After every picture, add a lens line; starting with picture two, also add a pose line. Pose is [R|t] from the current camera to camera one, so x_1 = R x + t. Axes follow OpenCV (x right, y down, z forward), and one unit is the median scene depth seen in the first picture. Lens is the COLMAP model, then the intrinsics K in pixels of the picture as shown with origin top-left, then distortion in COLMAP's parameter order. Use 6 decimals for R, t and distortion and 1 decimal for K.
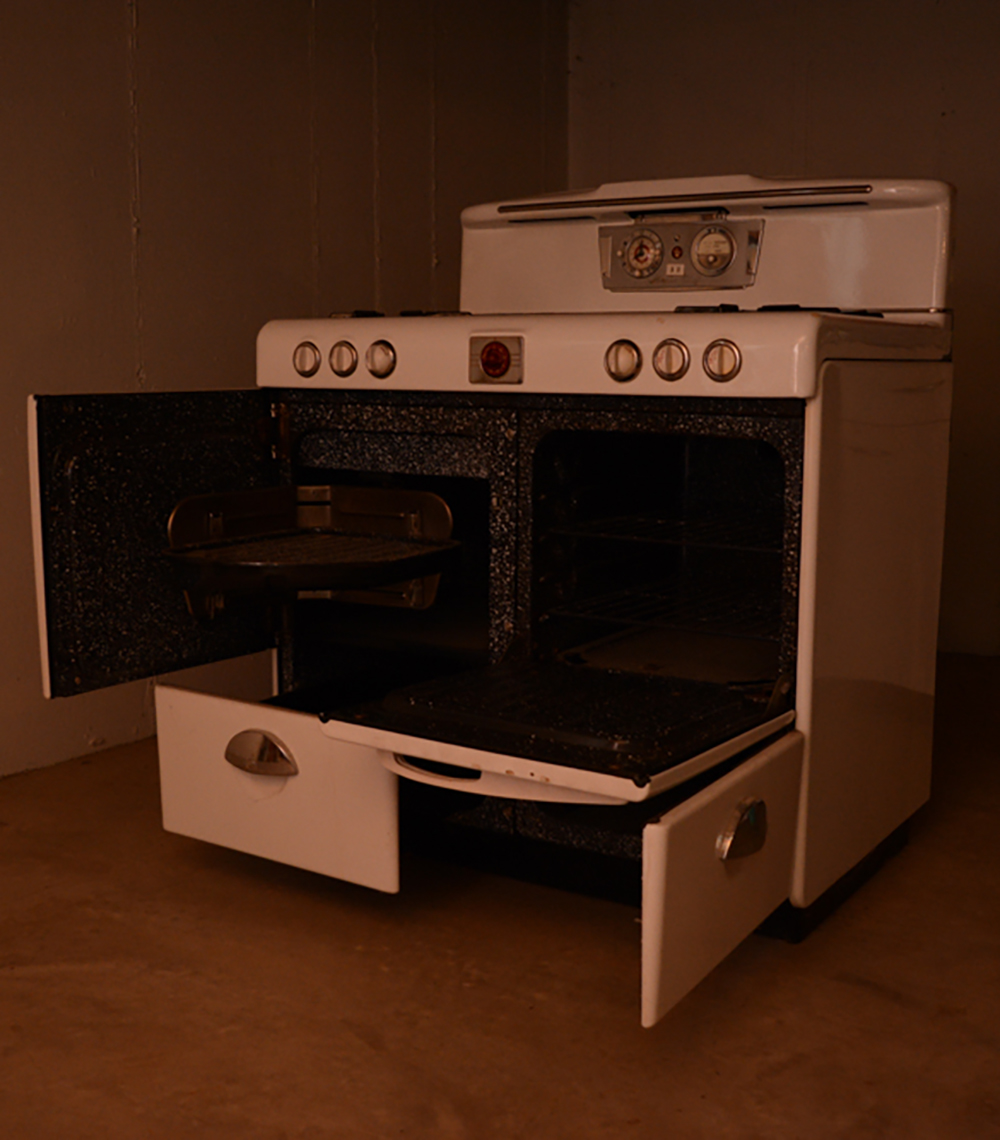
lens RADIAL K [[1430.2, 0, 561.0], [0, 1430.2, 582.4], [0, 0, 1]] dist [-0.075924, 0.000000]
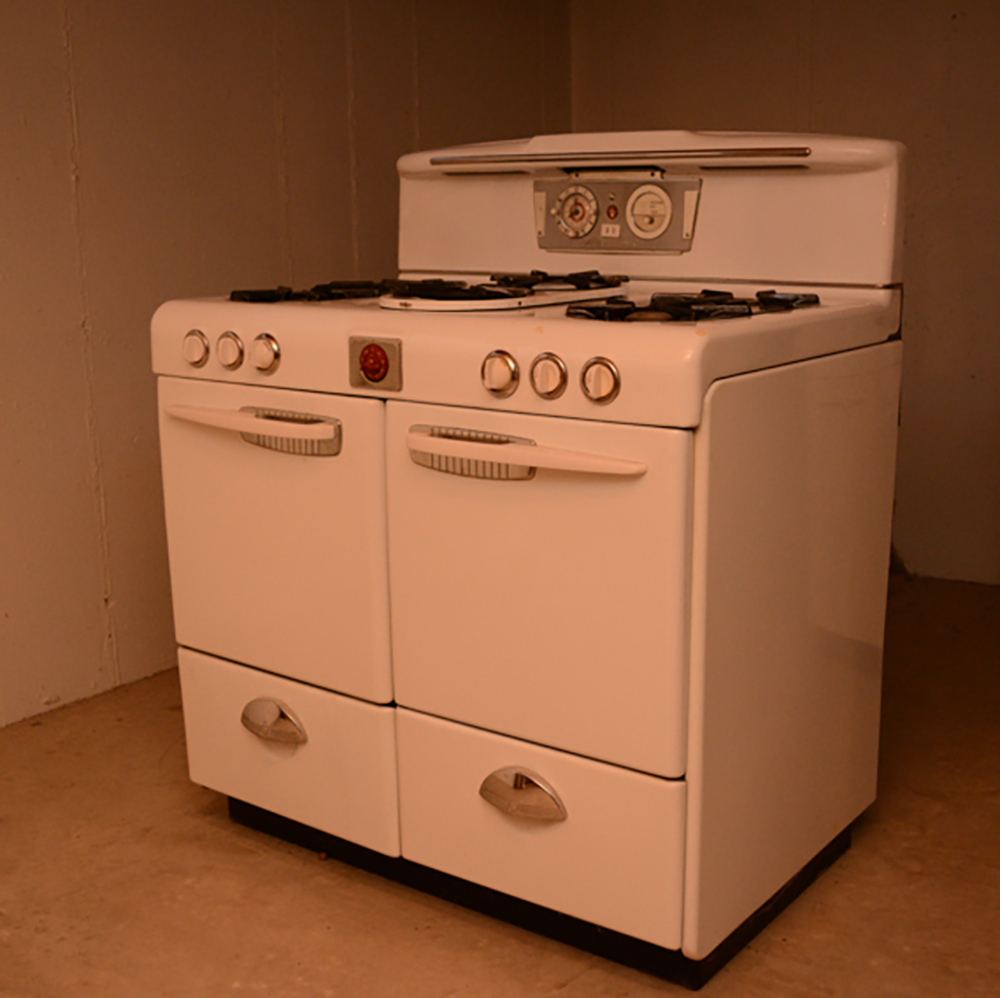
lens RADIAL K [[1368.8, 0, 577.6], [0, 1368.8, 511.3], [0, 0, 1]] dist [-0.078925, 0.000000]
pose [[0.998402, 0.003572, -0.056396, 0.123024], [0.000387, 0.997544, 0.070038, -0.111832], [0.056508, -0.069948, 0.995949, 0.113907]]
